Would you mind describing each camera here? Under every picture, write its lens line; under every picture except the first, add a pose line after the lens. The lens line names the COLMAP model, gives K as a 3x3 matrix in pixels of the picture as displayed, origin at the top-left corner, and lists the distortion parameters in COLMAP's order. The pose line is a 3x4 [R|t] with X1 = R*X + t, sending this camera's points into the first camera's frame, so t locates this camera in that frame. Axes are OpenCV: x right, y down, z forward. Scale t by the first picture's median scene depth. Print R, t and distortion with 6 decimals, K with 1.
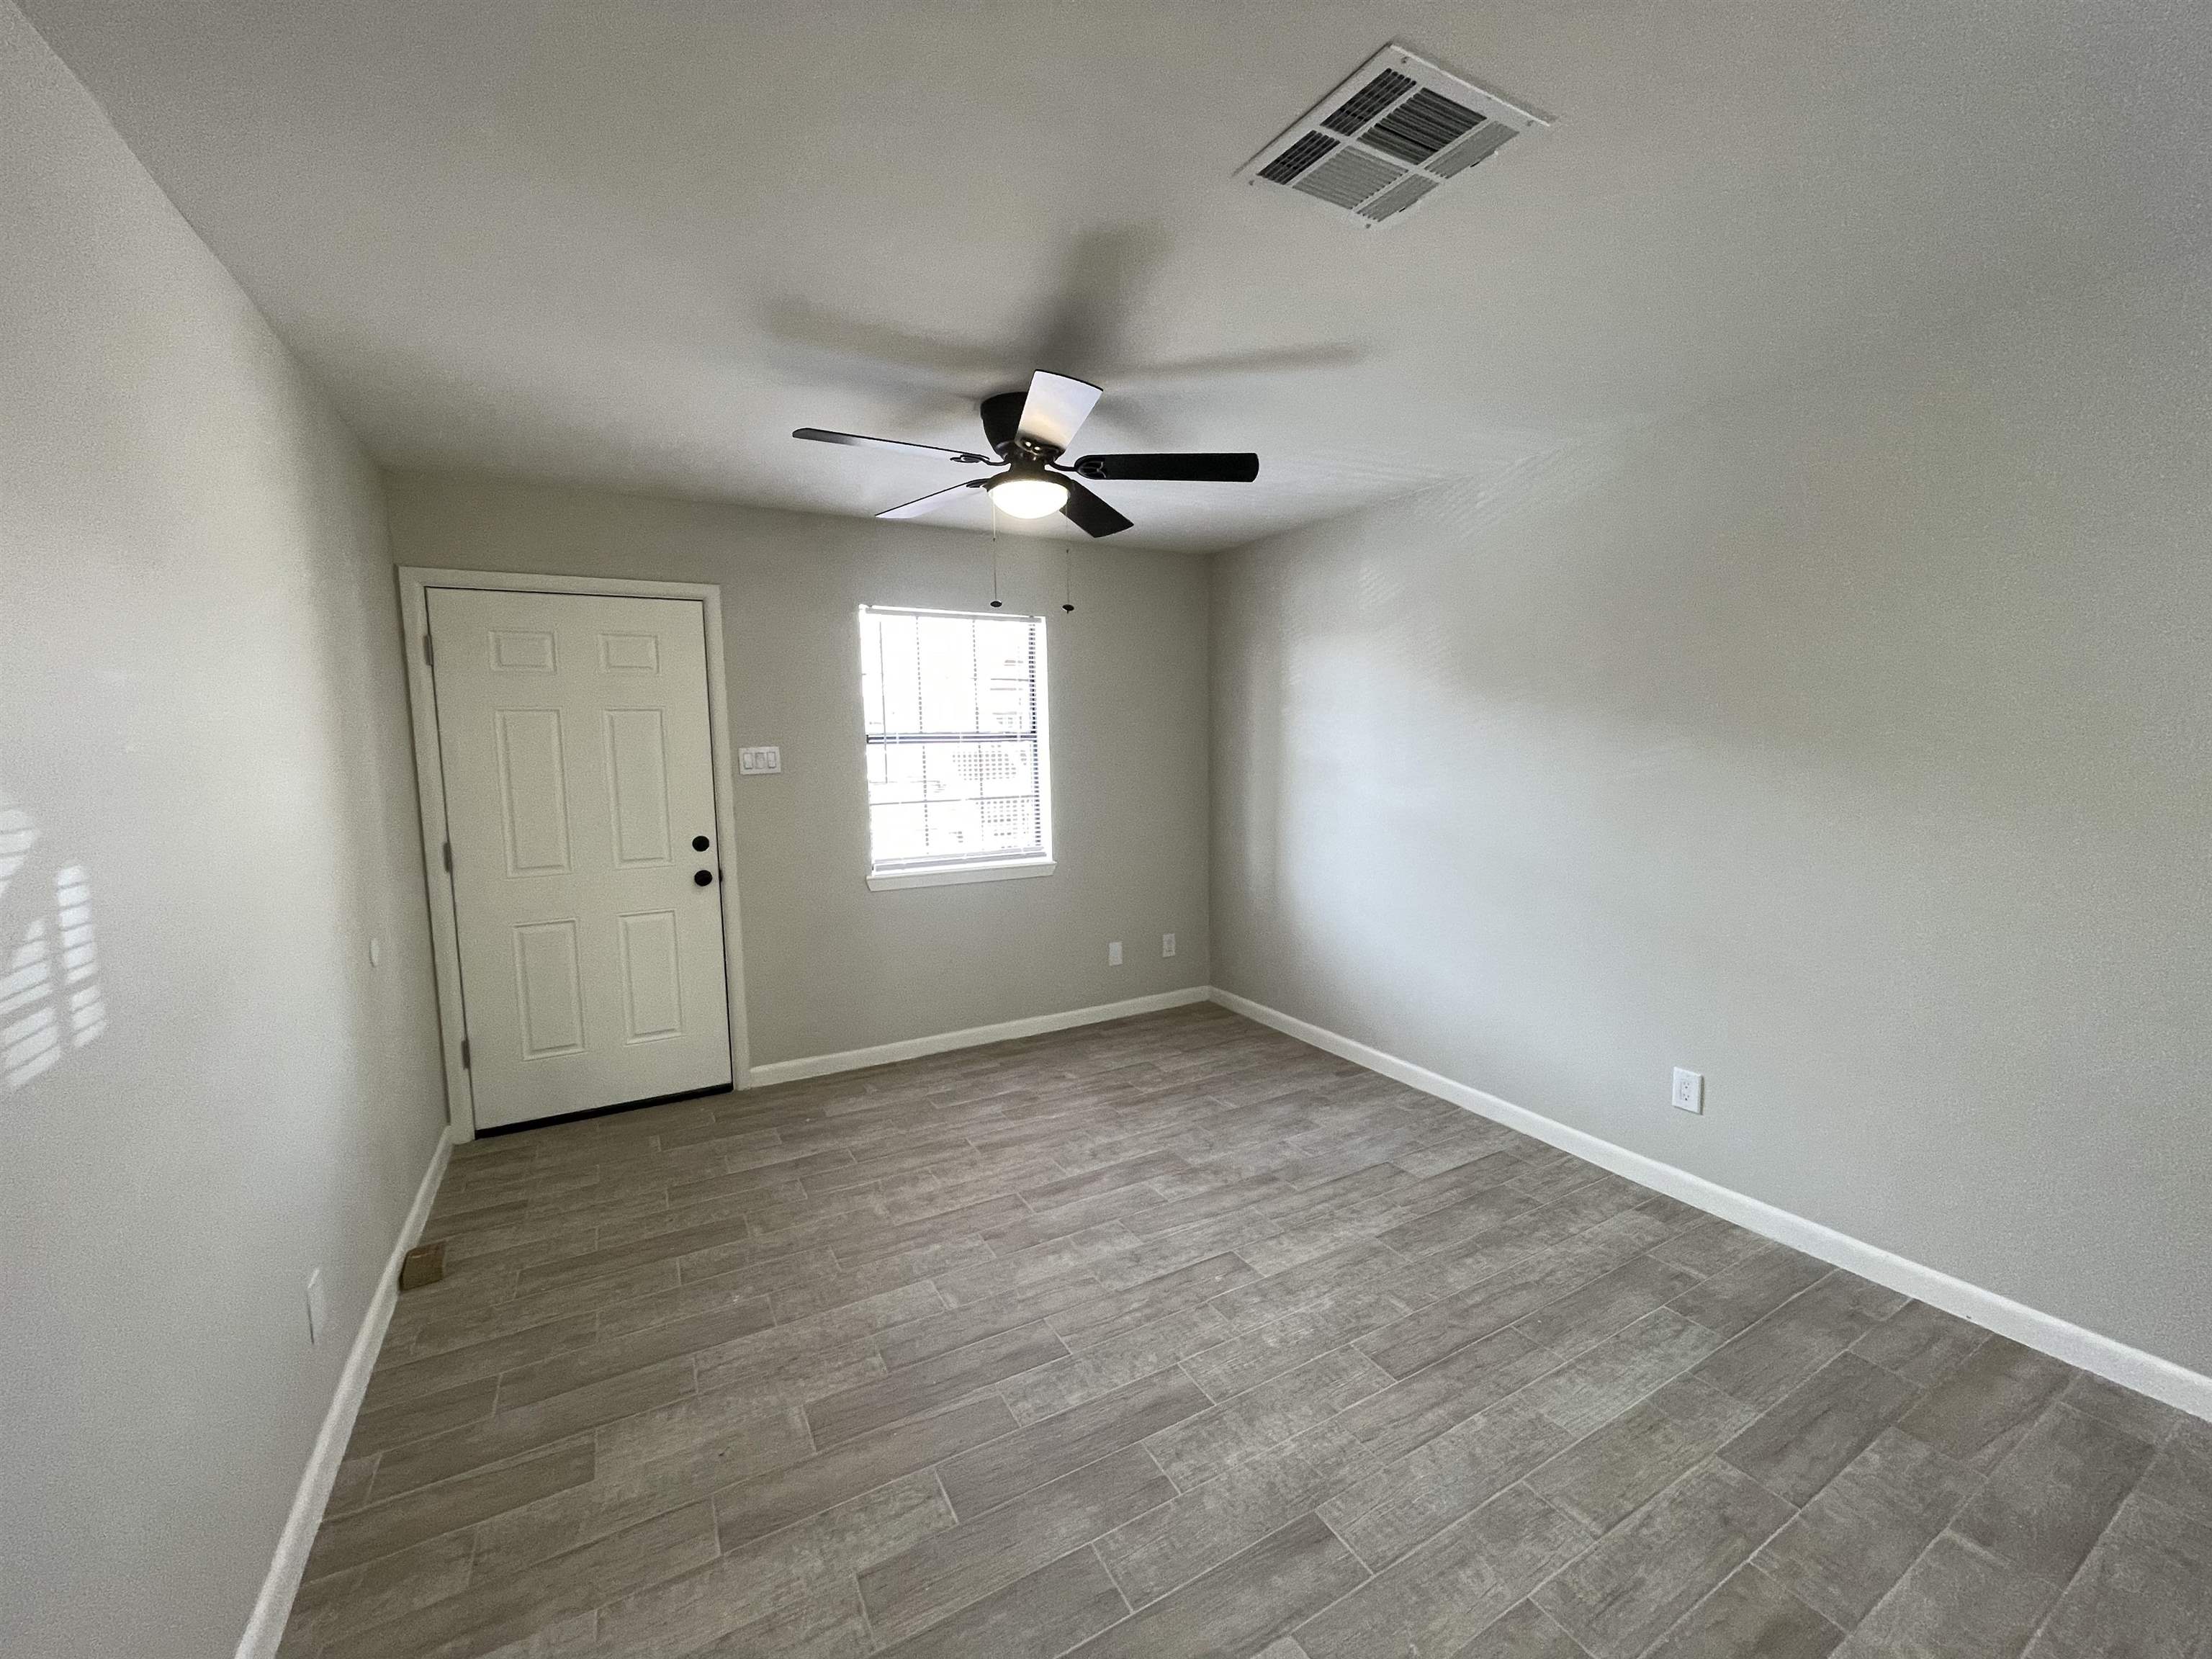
lens RADIAL K [[897.7, 0, 1110.6], [0, 897.7, 841.5], [0, 0, 1]] dist [-0.000381, 0.000884]
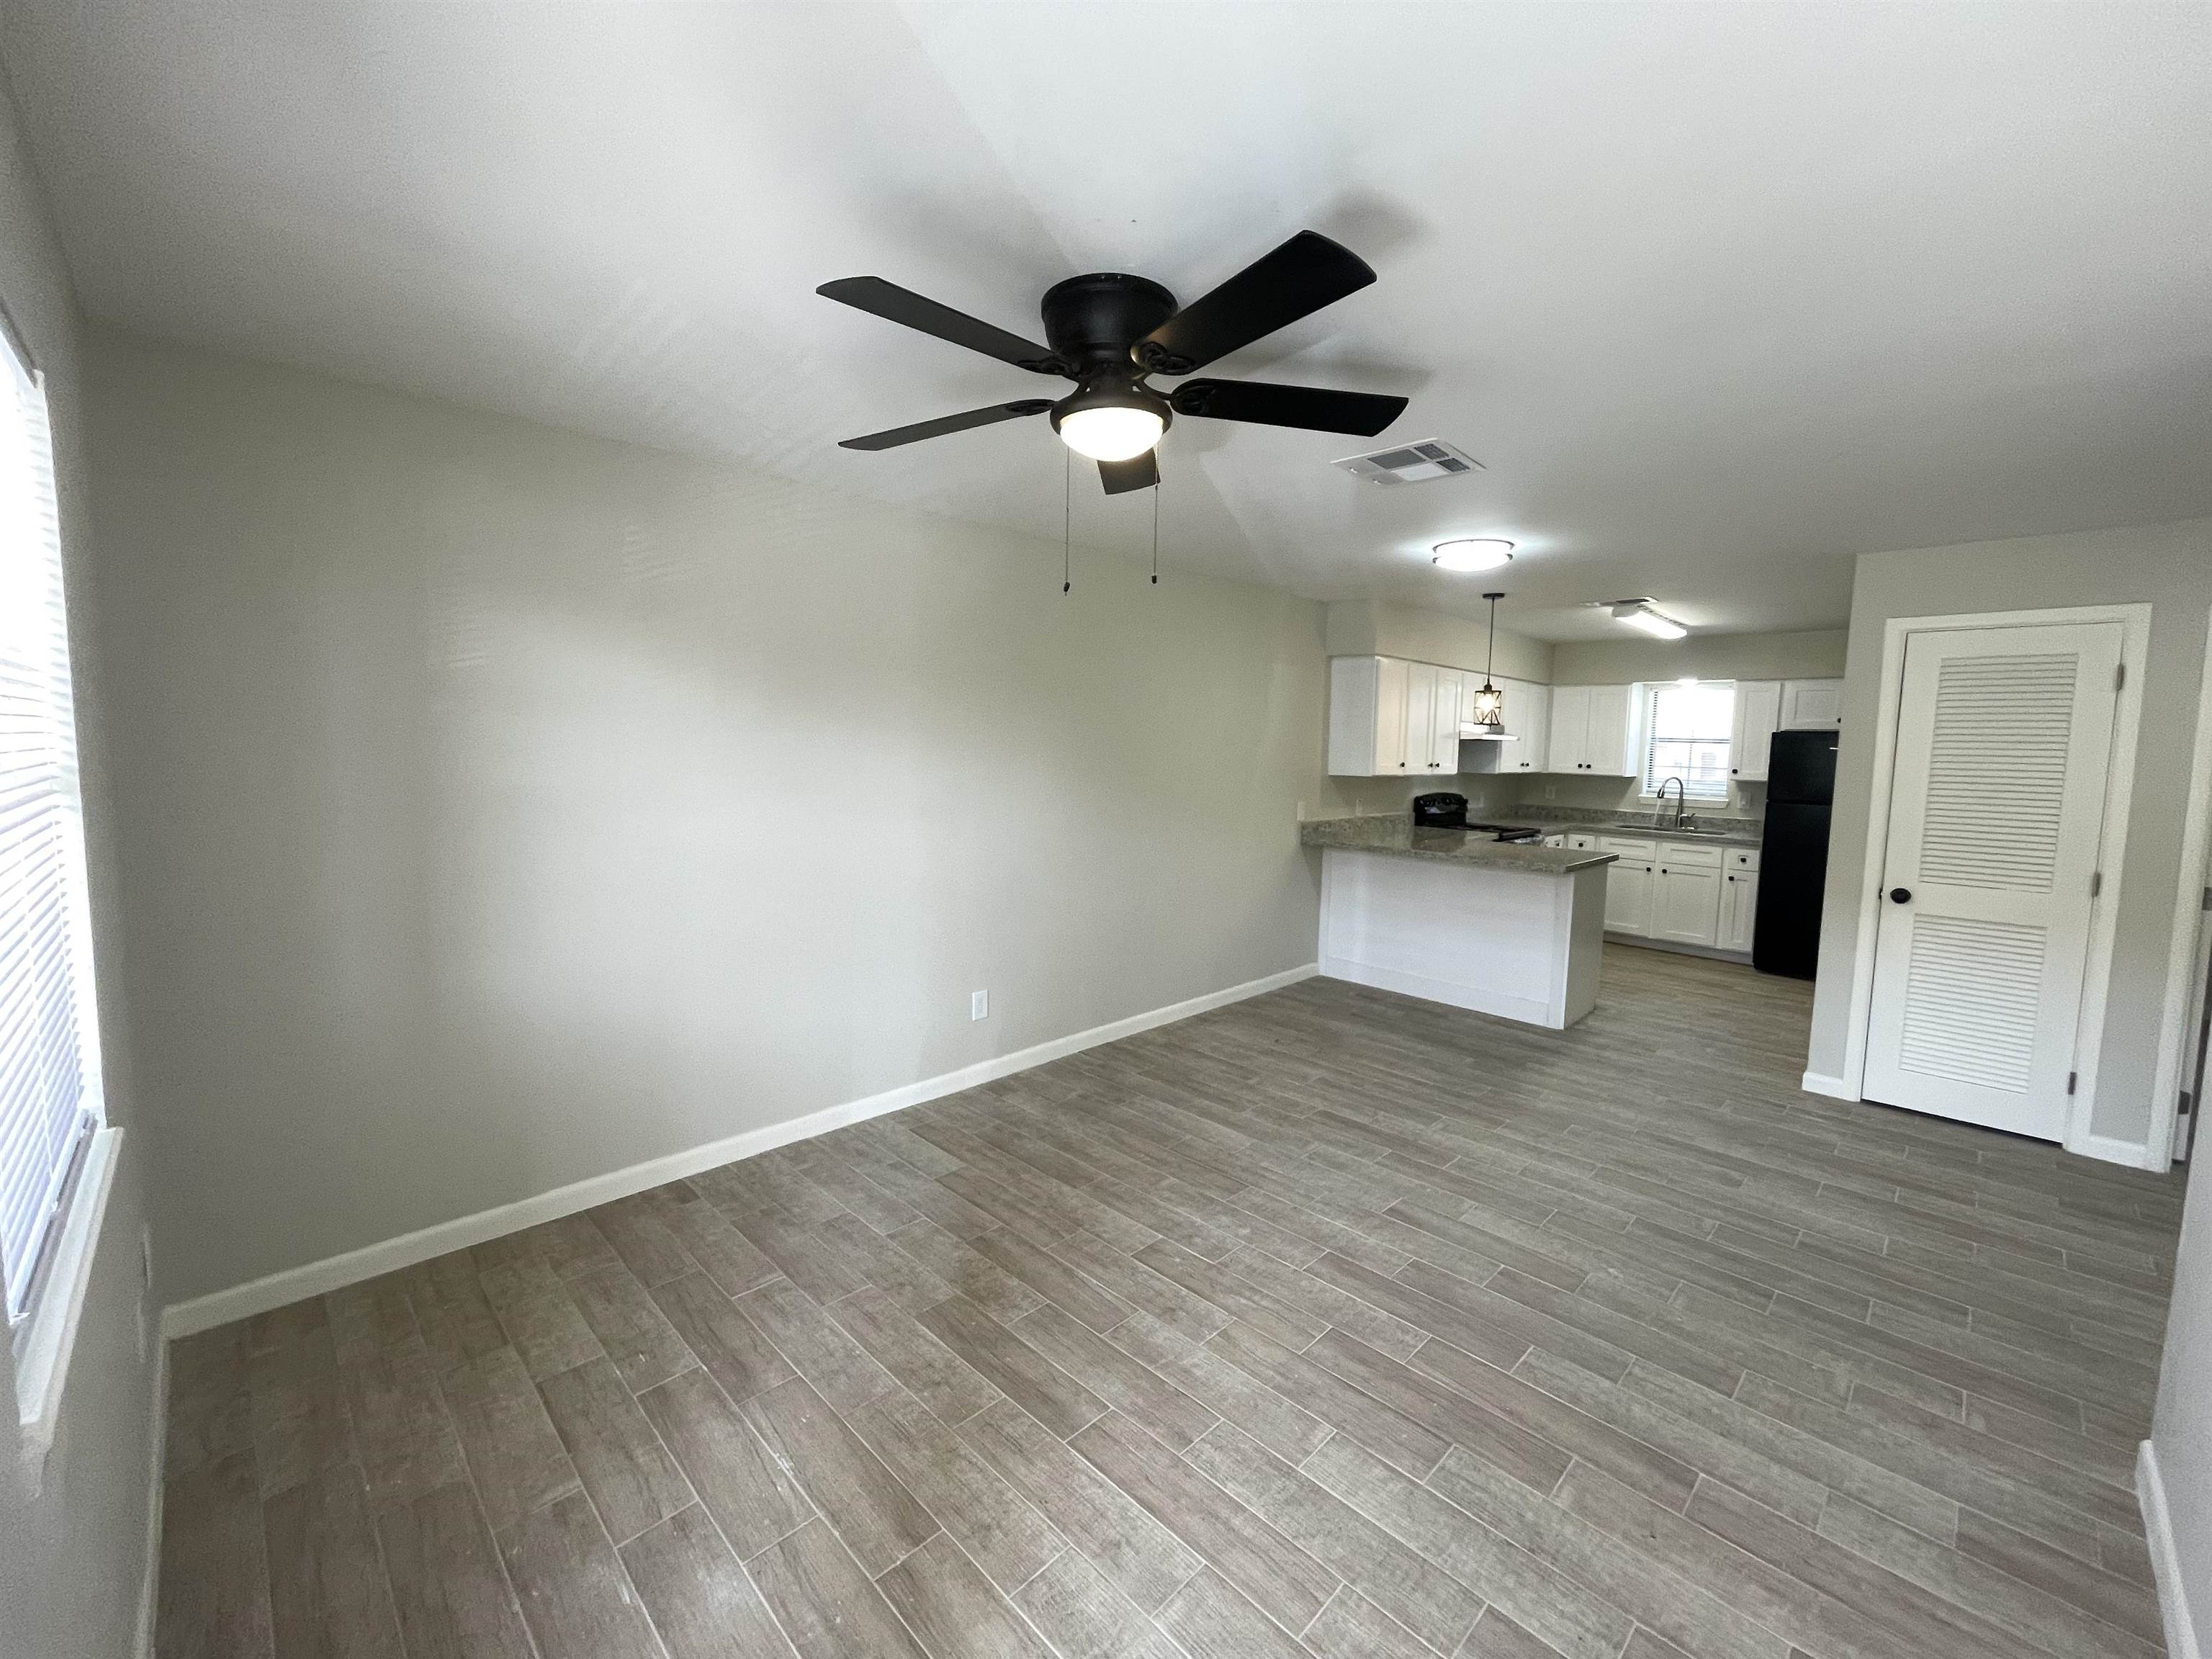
lens RADIAL K [[897.7, 0, 1109.1], [0, 897.7, 825.8], [0, 0, 1]] dist [-0.000381, 0.000884]
pose [[-0.268420, -0.080694, 0.959916, -0.734815], [0.098481, 0.988965, 0.110674, -0.137008], [-0.958255, 0.124241, -0.257512, 1.110194]]
